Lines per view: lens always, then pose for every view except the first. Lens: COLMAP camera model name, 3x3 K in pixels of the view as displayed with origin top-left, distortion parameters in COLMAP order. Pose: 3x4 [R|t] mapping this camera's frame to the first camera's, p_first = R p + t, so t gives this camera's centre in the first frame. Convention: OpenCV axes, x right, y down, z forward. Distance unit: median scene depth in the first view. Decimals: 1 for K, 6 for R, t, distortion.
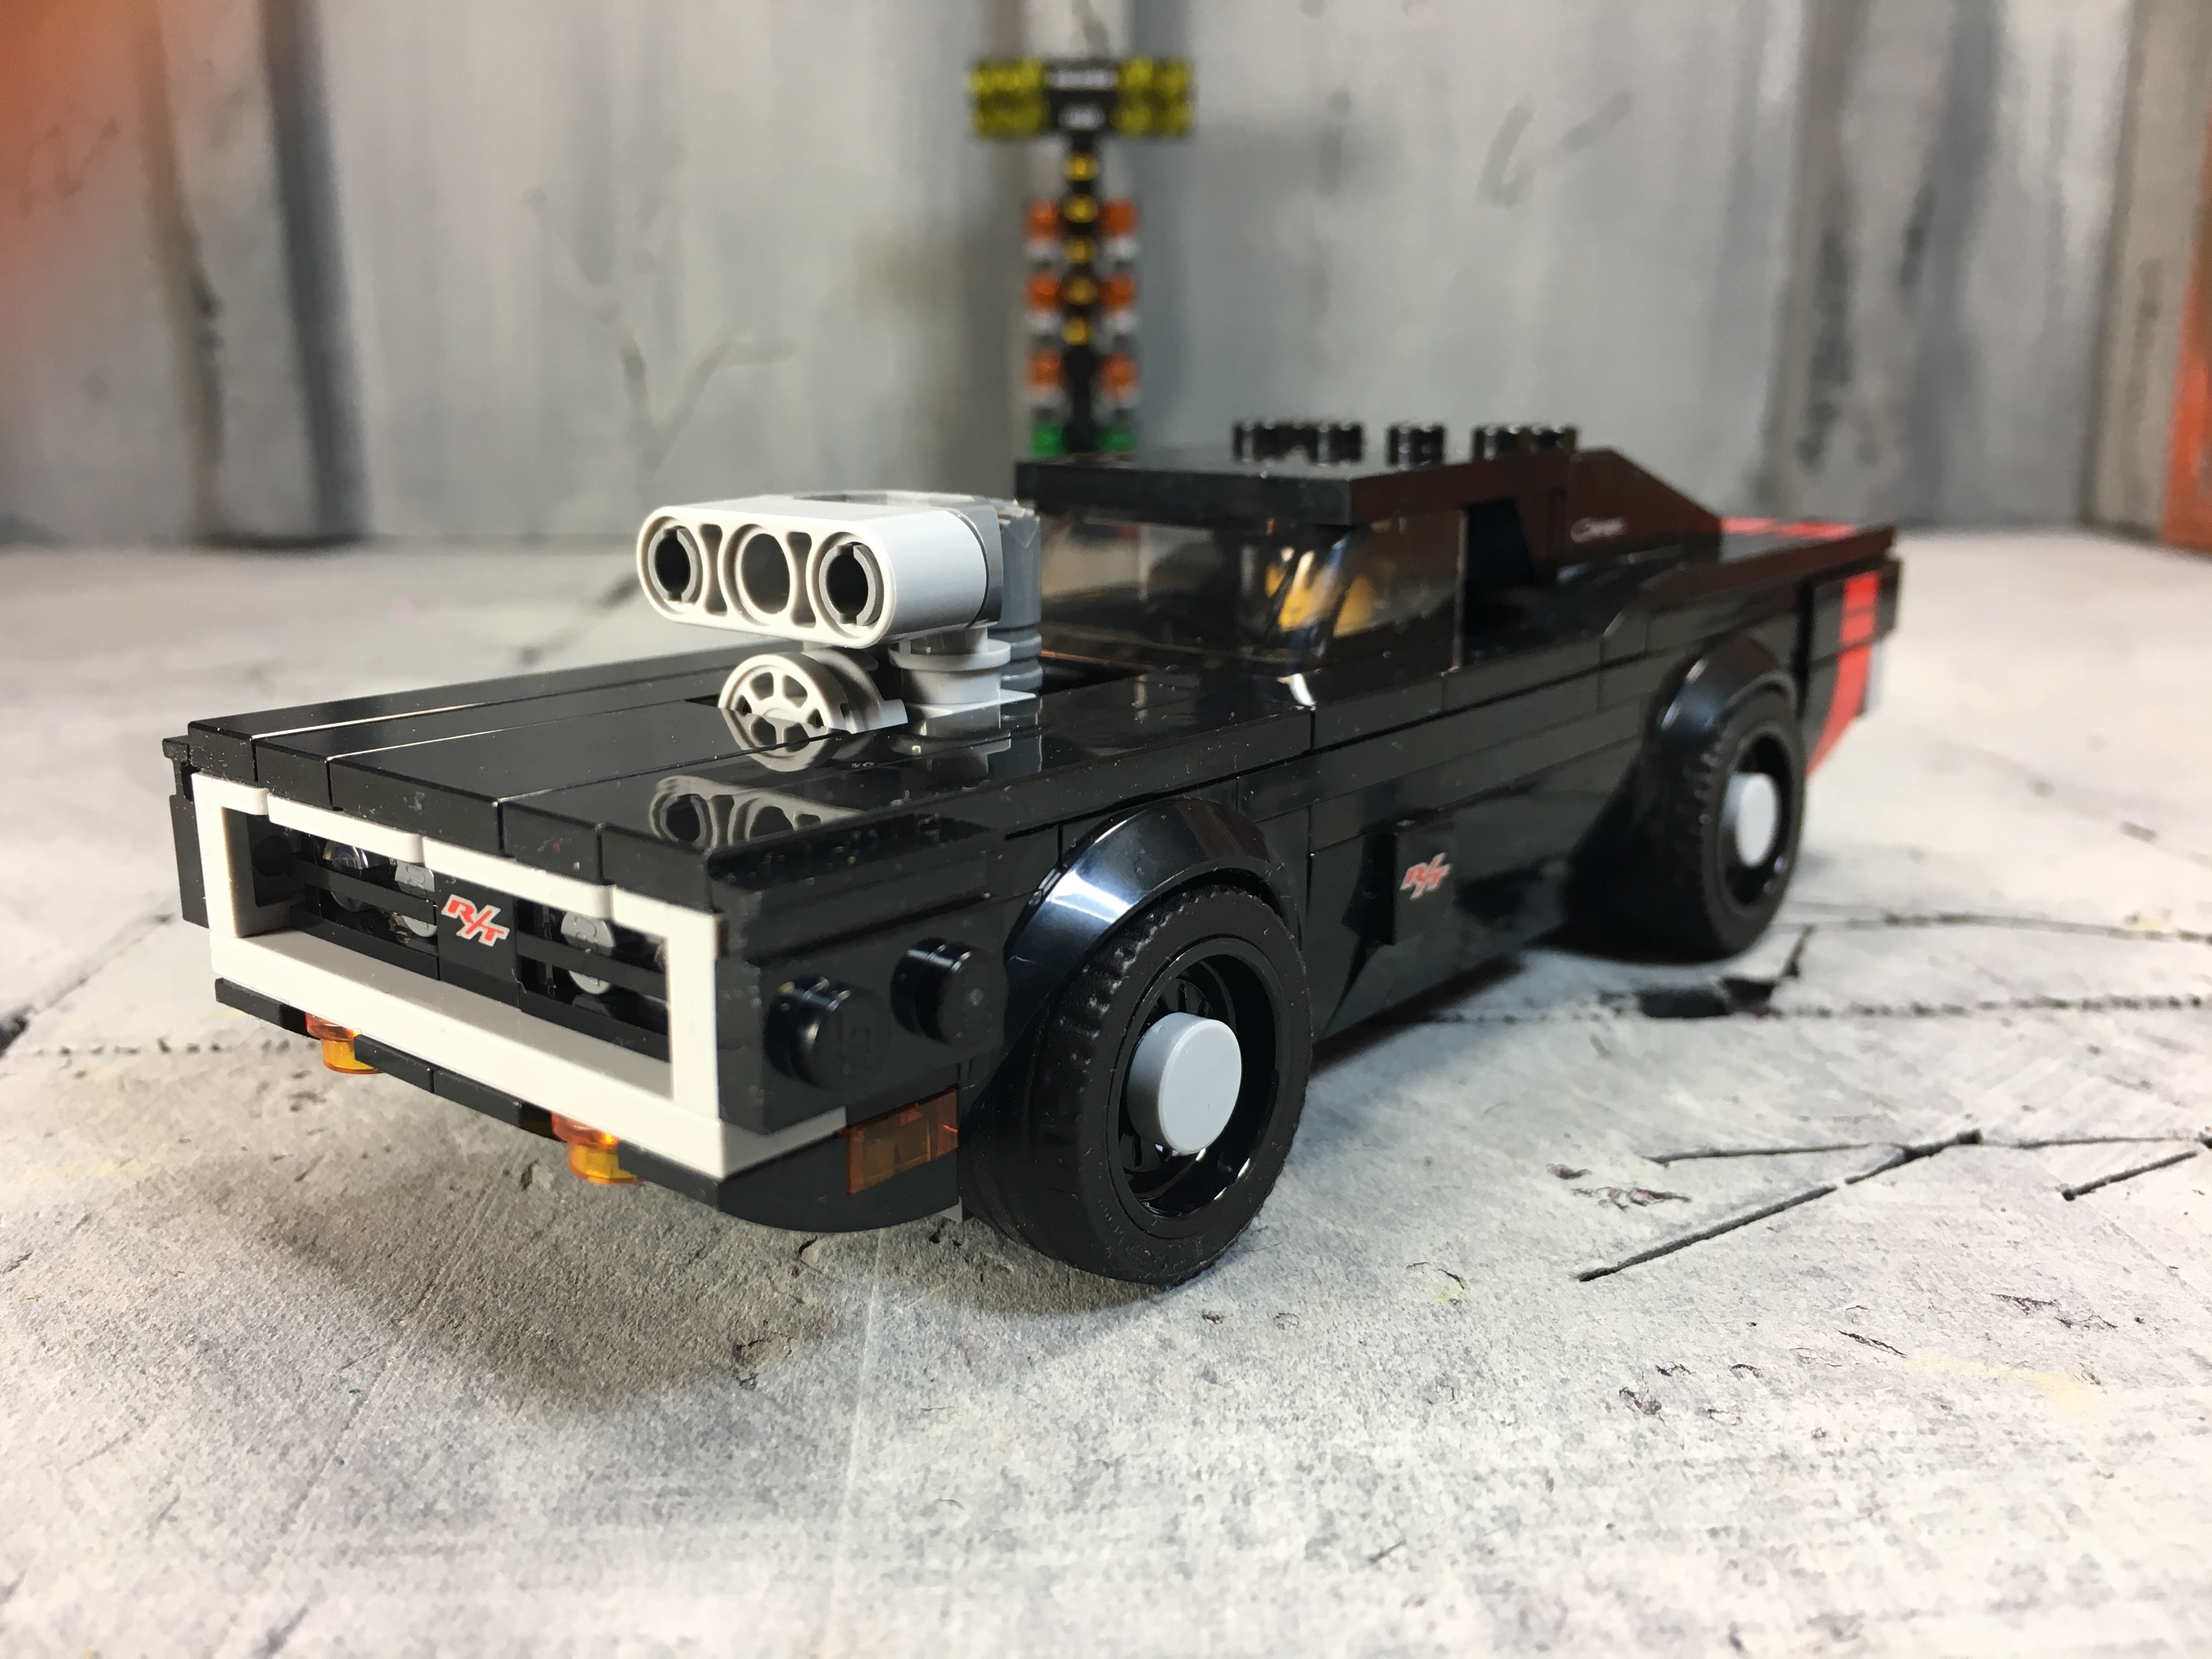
lens RADIAL K [[1894.1, 0, 1102.1], [0, 1894.1, 827.2], [0, 0, 1]] dist [0.081588, -0.157618]
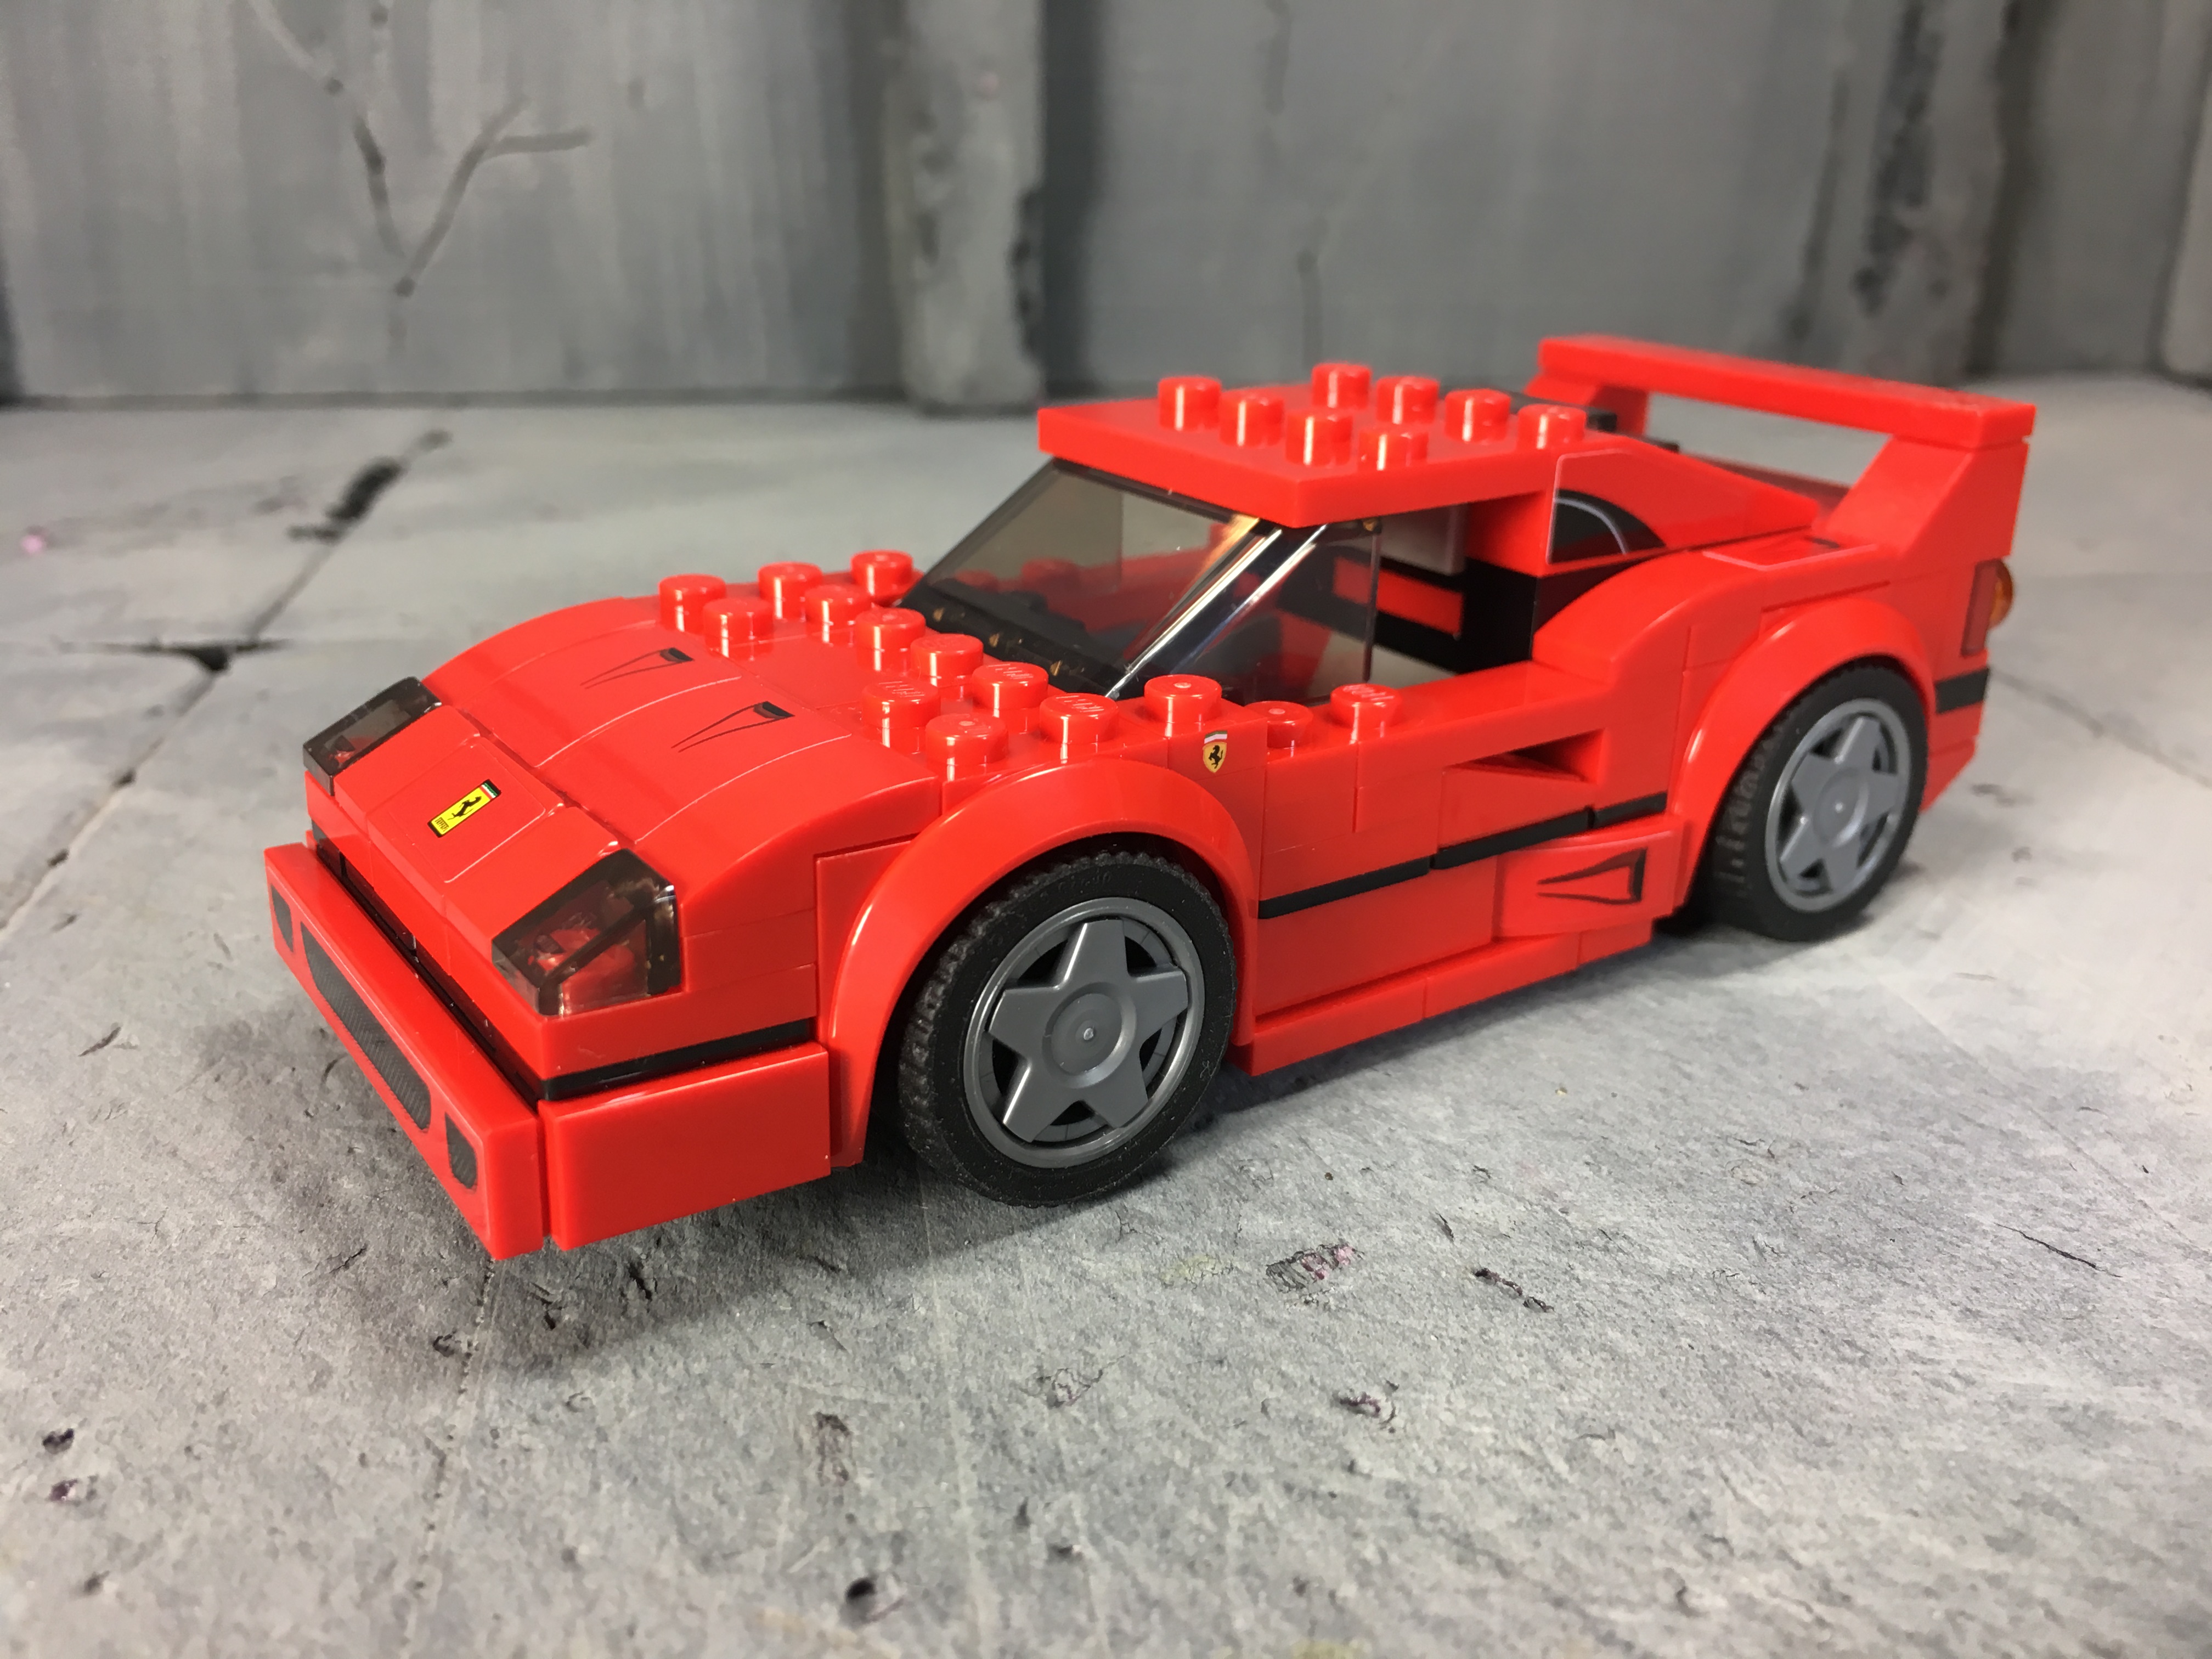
lens RADIAL K [[1900.8, 0, 1118.2], [0, 1900.8, 833.3], [0, 0, 1]] dist [0.061279, -0.128509]
pose [[0.994370, -0.025698, 0.102805, -0.167641], [0.011738, 0.990891, 0.134157, -0.335691], [-0.105316, -0.132195, 0.985613, 0.852270]]
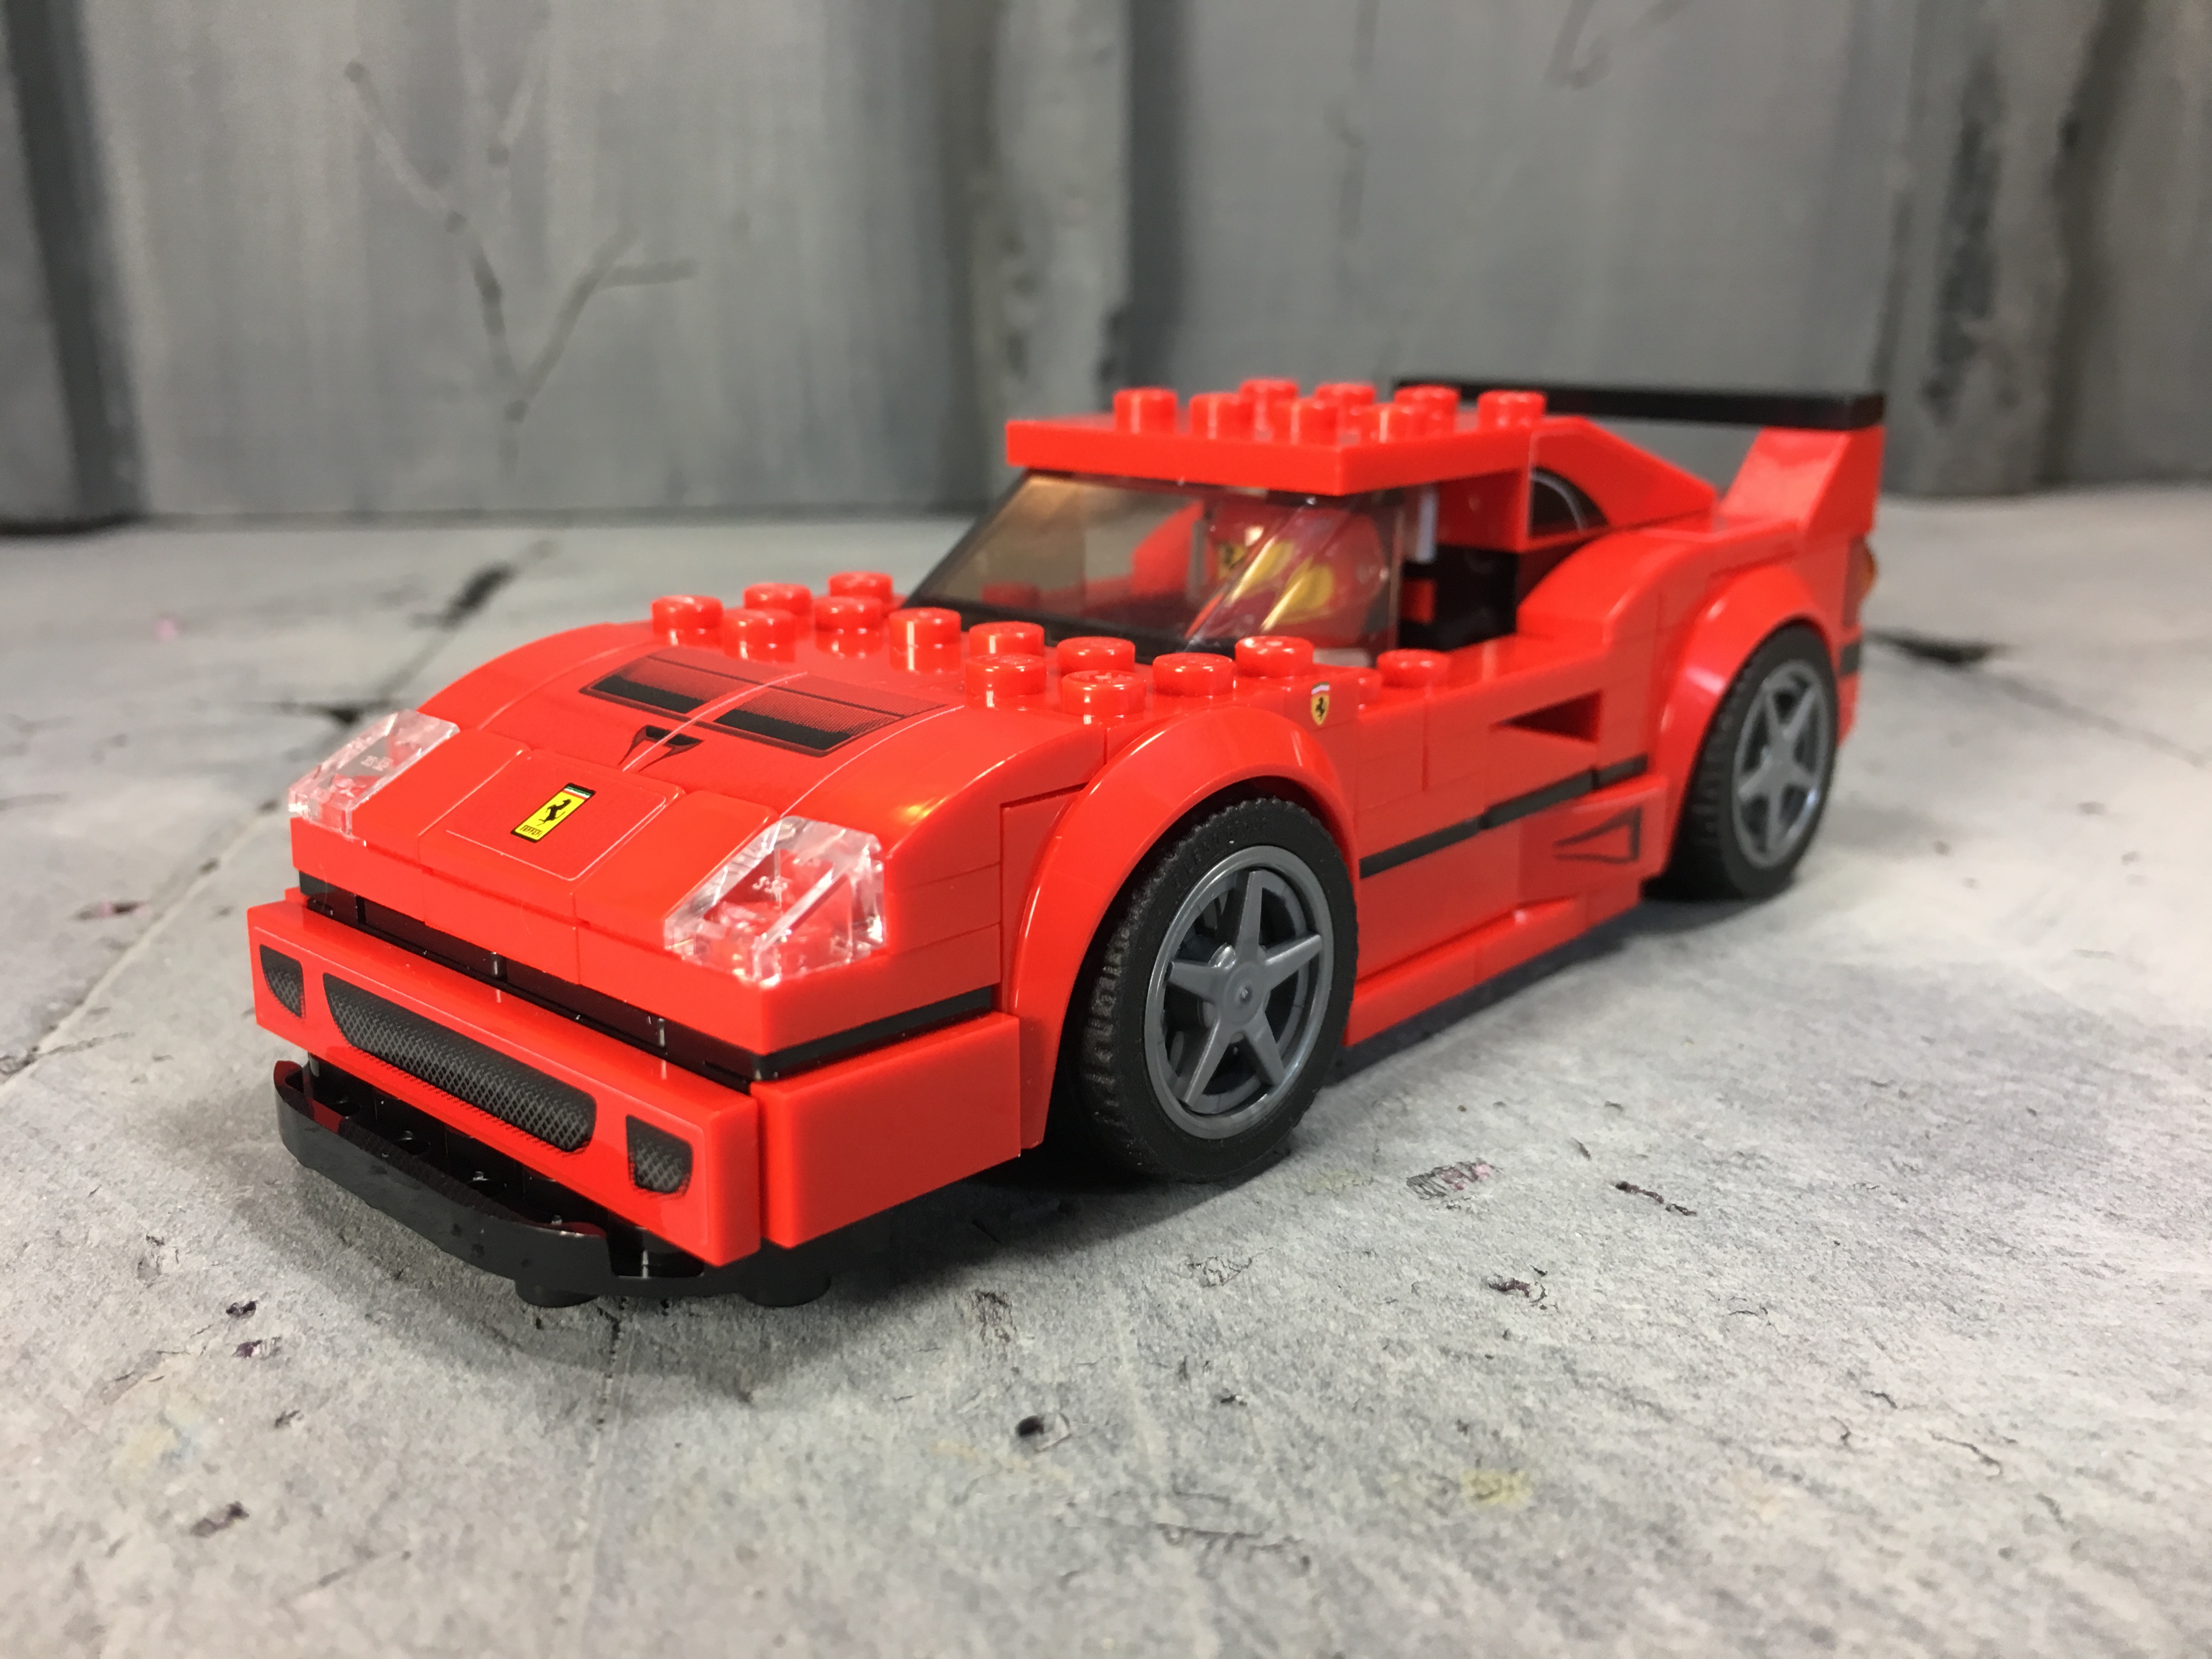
lens RADIAL K [[1909.6, 0, 1122.1], [0, 1909.6, 829.3], [0, 0, 1]] dist [0.069579, -0.149957]
pose [[0.997006, -0.021482, 0.074279, -0.214861], [0.018523, 0.999016, 0.040299, -0.207828], [-0.075072, -0.038802, 0.996423, 0.804015]]
